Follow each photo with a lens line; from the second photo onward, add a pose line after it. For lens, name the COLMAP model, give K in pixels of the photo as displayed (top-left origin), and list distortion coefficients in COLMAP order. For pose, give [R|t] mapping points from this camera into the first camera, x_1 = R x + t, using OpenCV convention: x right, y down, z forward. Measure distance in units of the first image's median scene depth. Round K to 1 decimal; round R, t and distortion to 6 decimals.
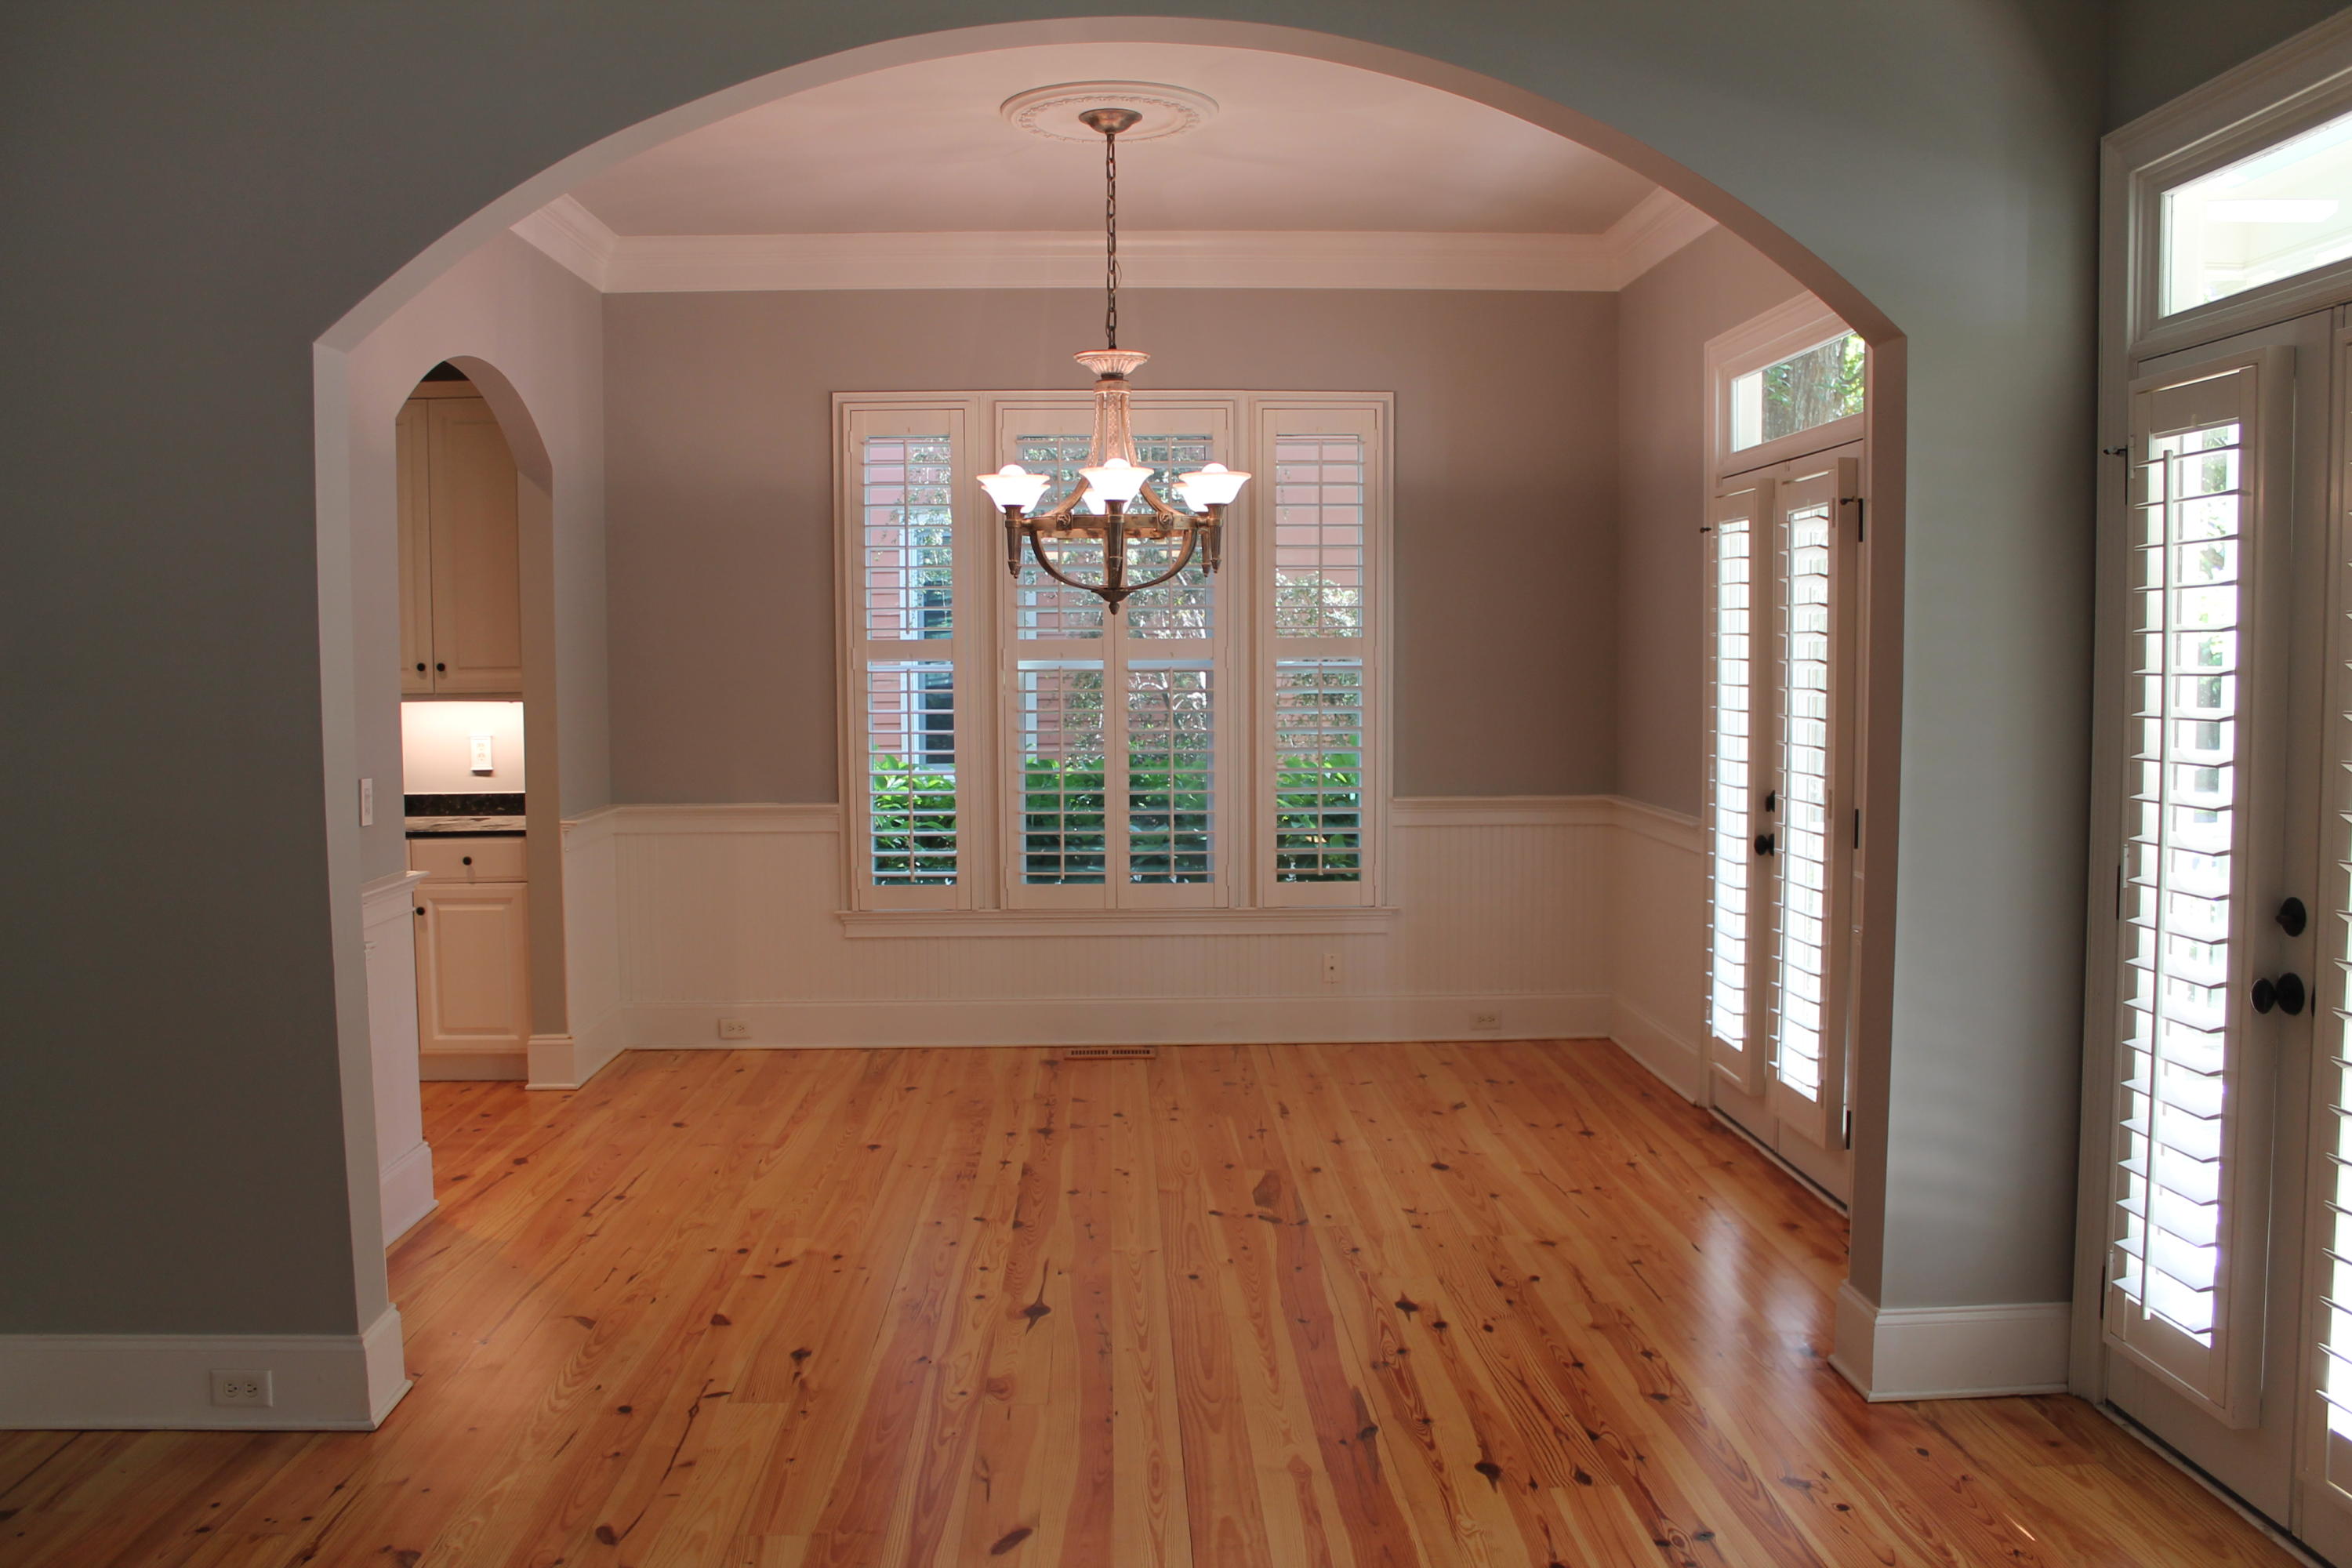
lens RADIAL K [[1980.9, 0, 1163.1], [0, 1980.9, 791.2], [0, 0, 1]] dist [-0.153336, 0.111944]
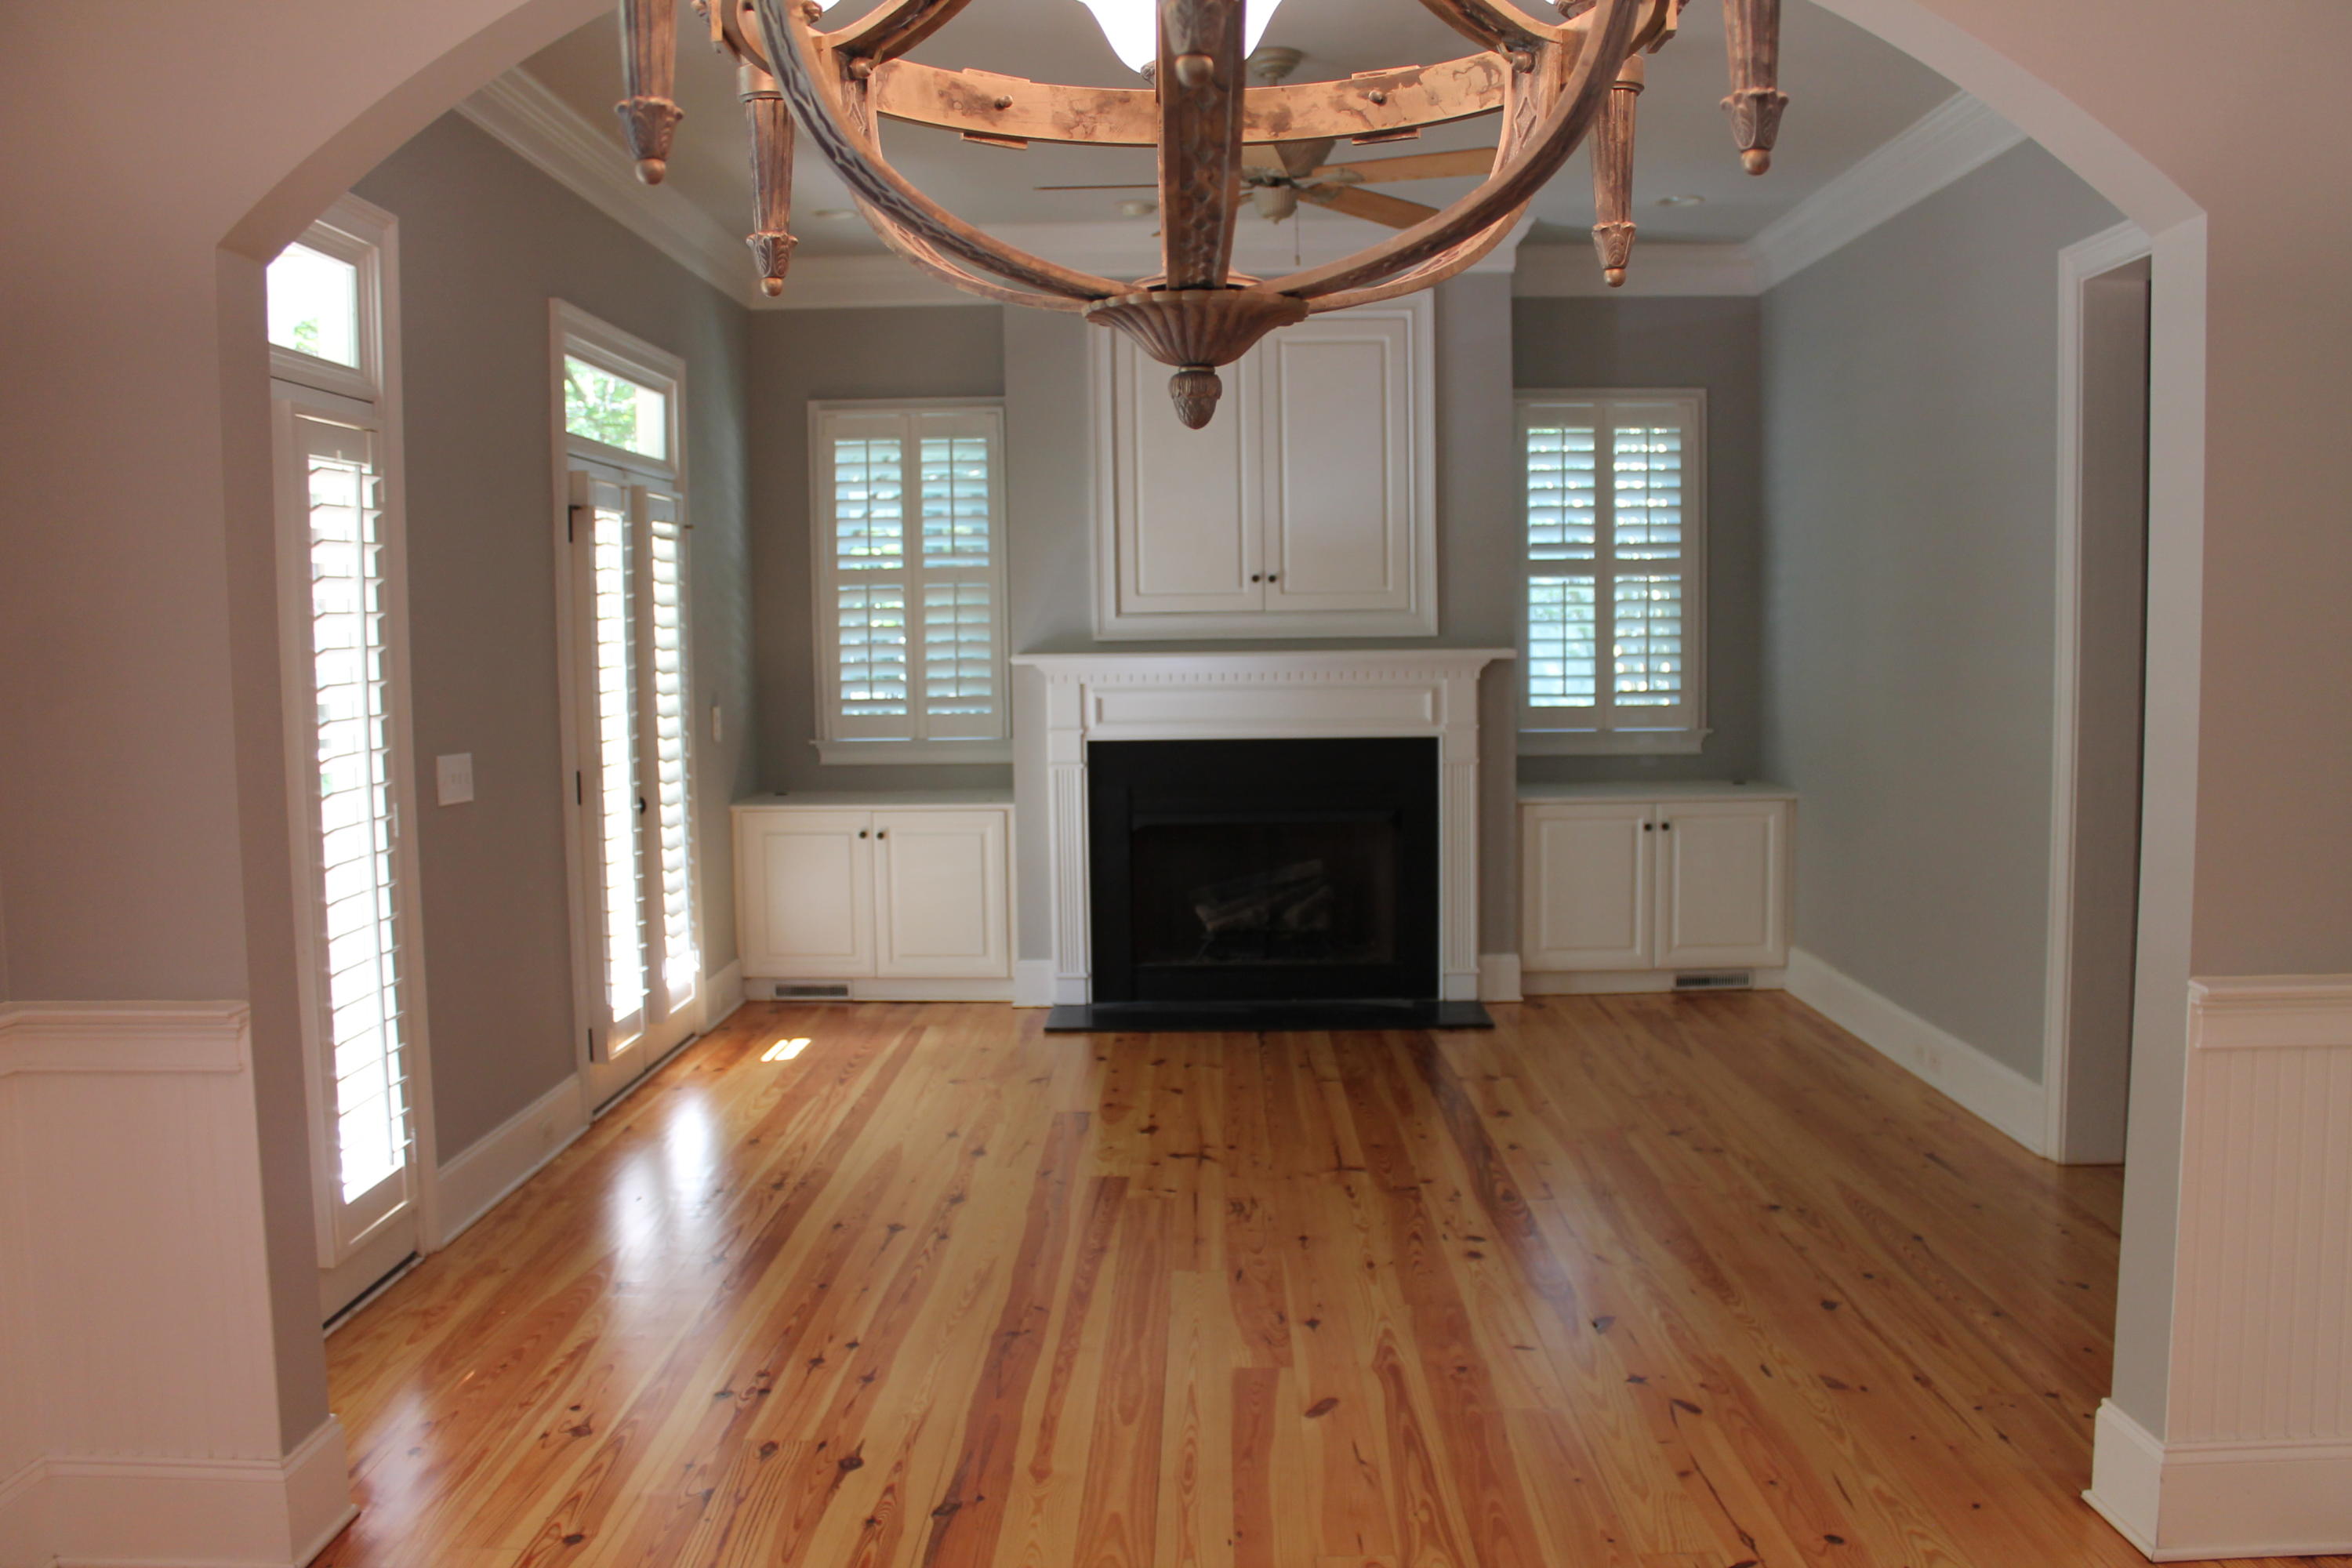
lens RADIAL K [[1980.9, 0, 1173.9], [0, 1980.9, 782.5], [0, 0, 1]] dist [-0.153336, 0.111944]
pose [[-0.998673, 0.018880, 0.047913, -0.041522], [0.025752, 0.988781, 0.147136, -0.110694], [-0.044598, 0.148174, -0.987955, 1.605301]]
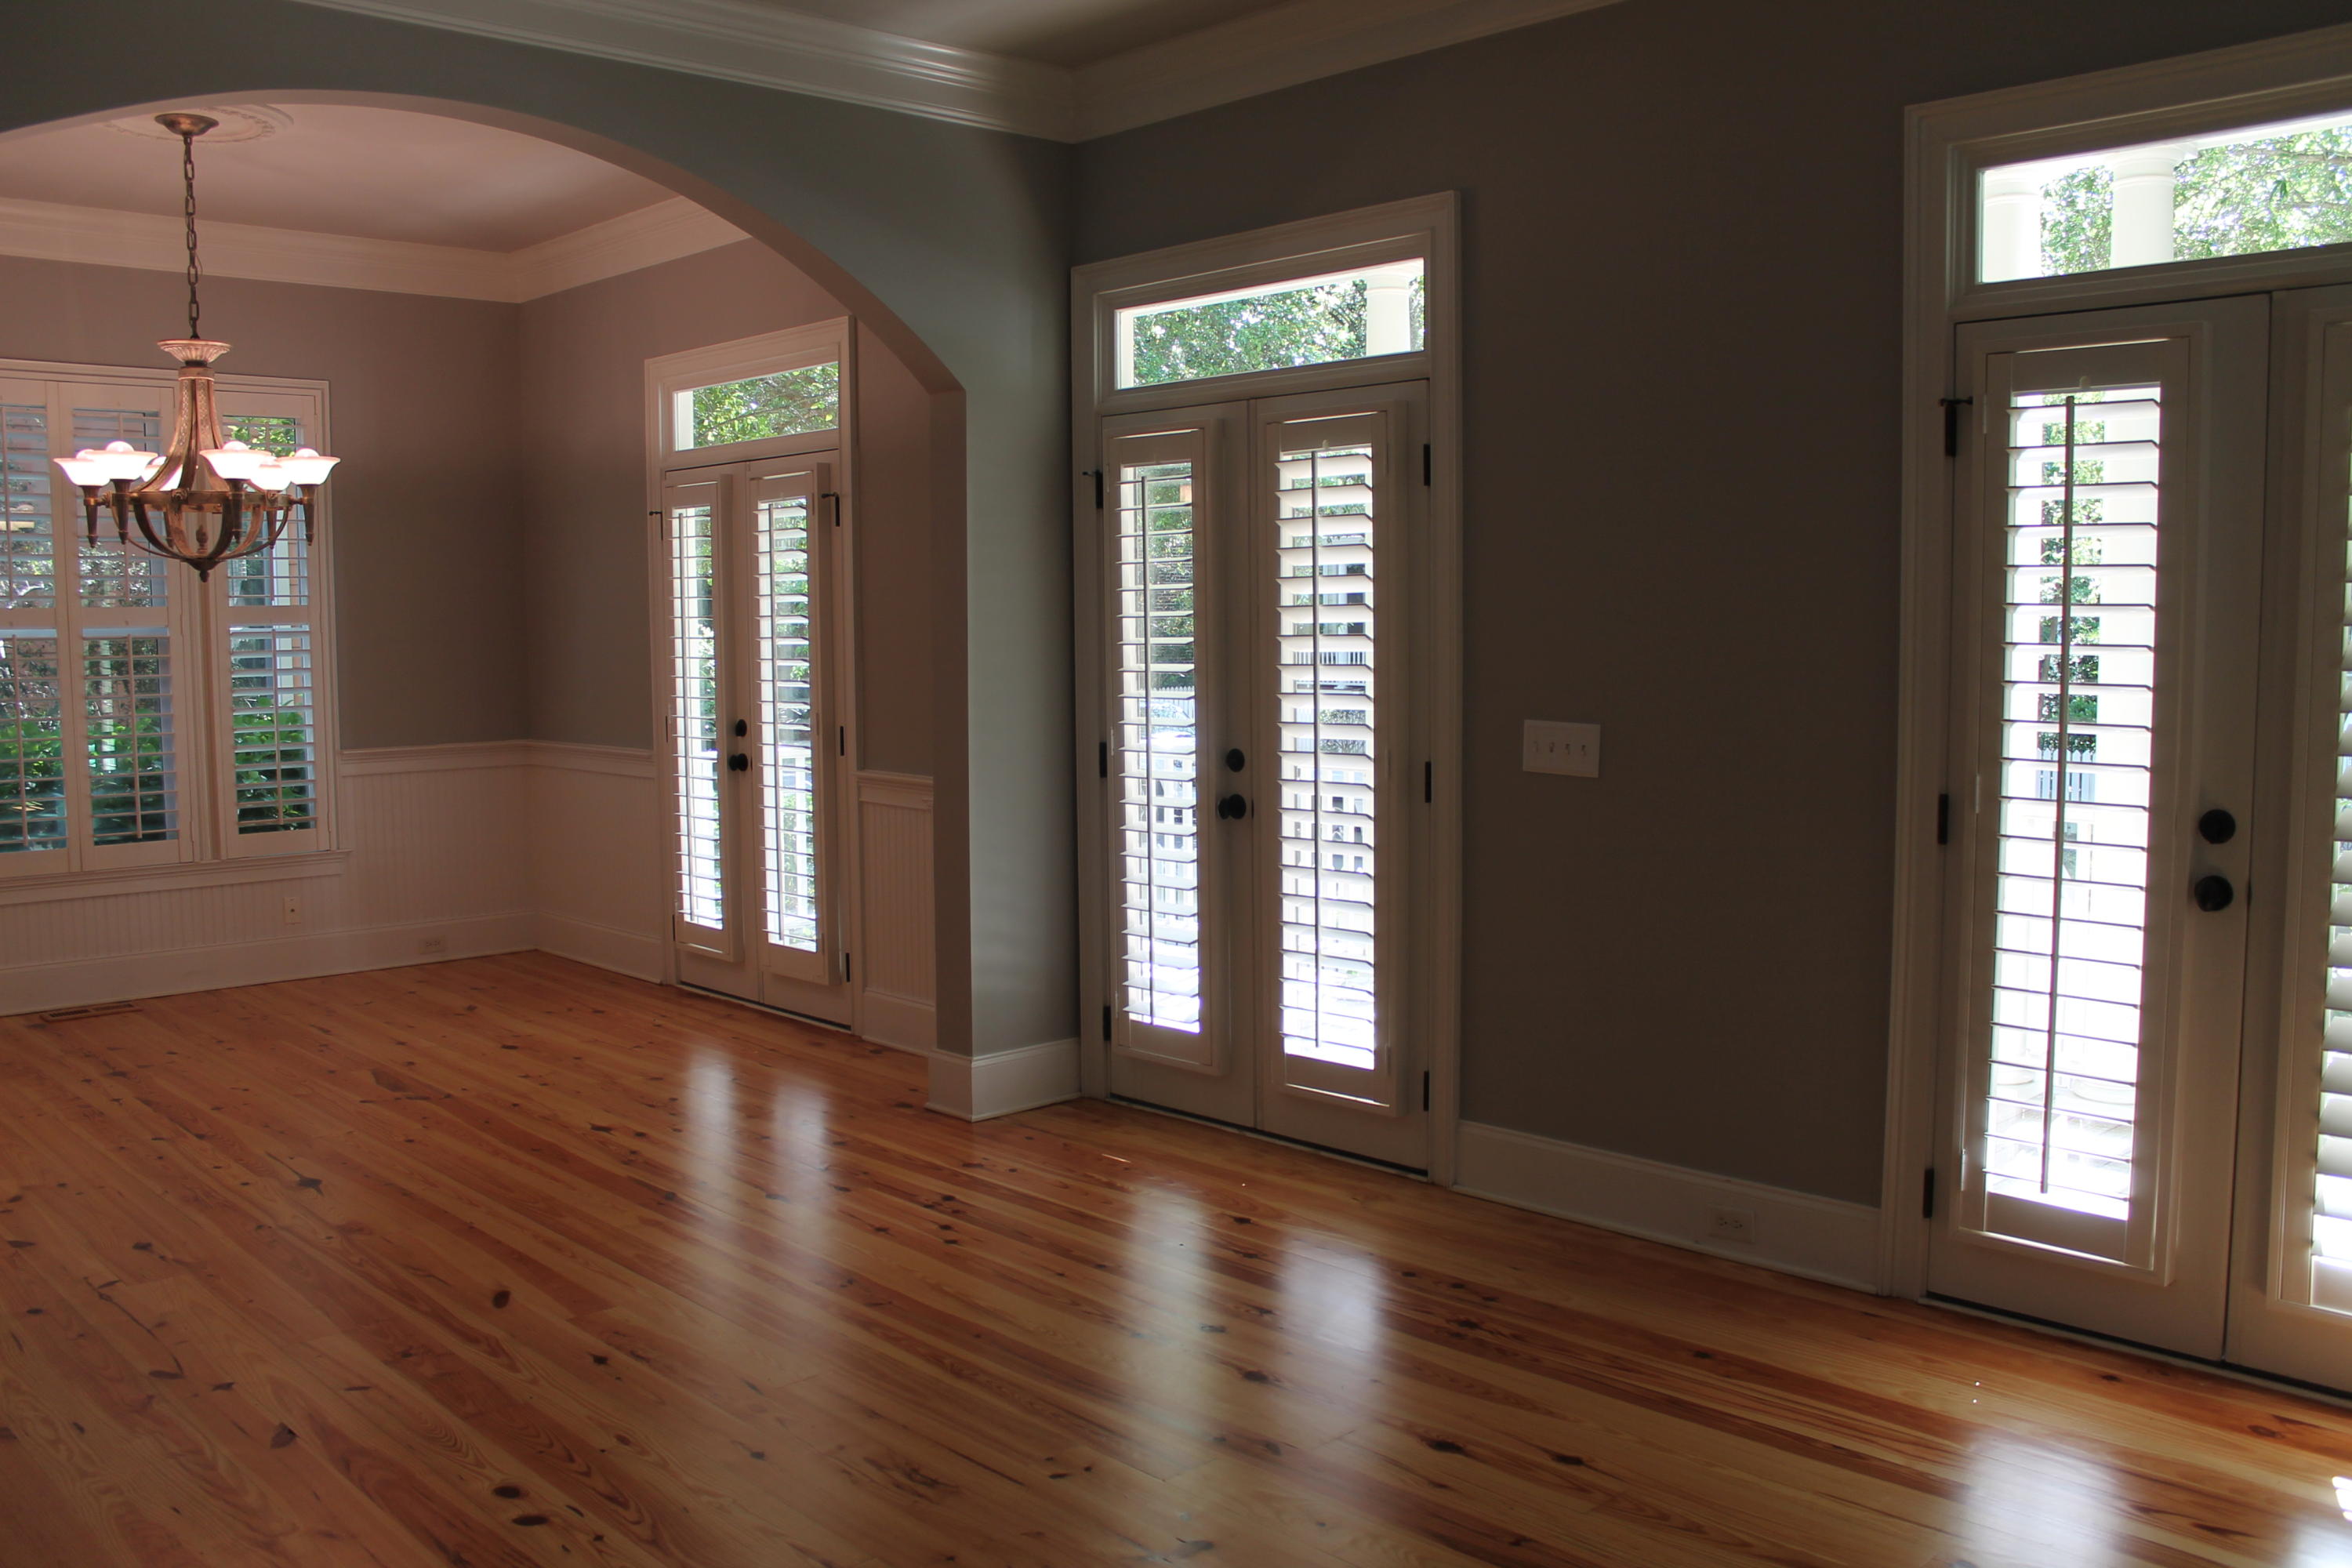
lens RADIAL K [[1980.9, 0, 1170.6], [0, 1980.9, 790.5], [0, 0, 1]] dist [-0.153336, 0.111944]
pose [[0.746514, -0.058296, 0.662811, -0.445897], [0.049476, 0.998260, 0.032075, 0.024468], [-0.663527, 0.008849, 0.748100, -0.195903]]
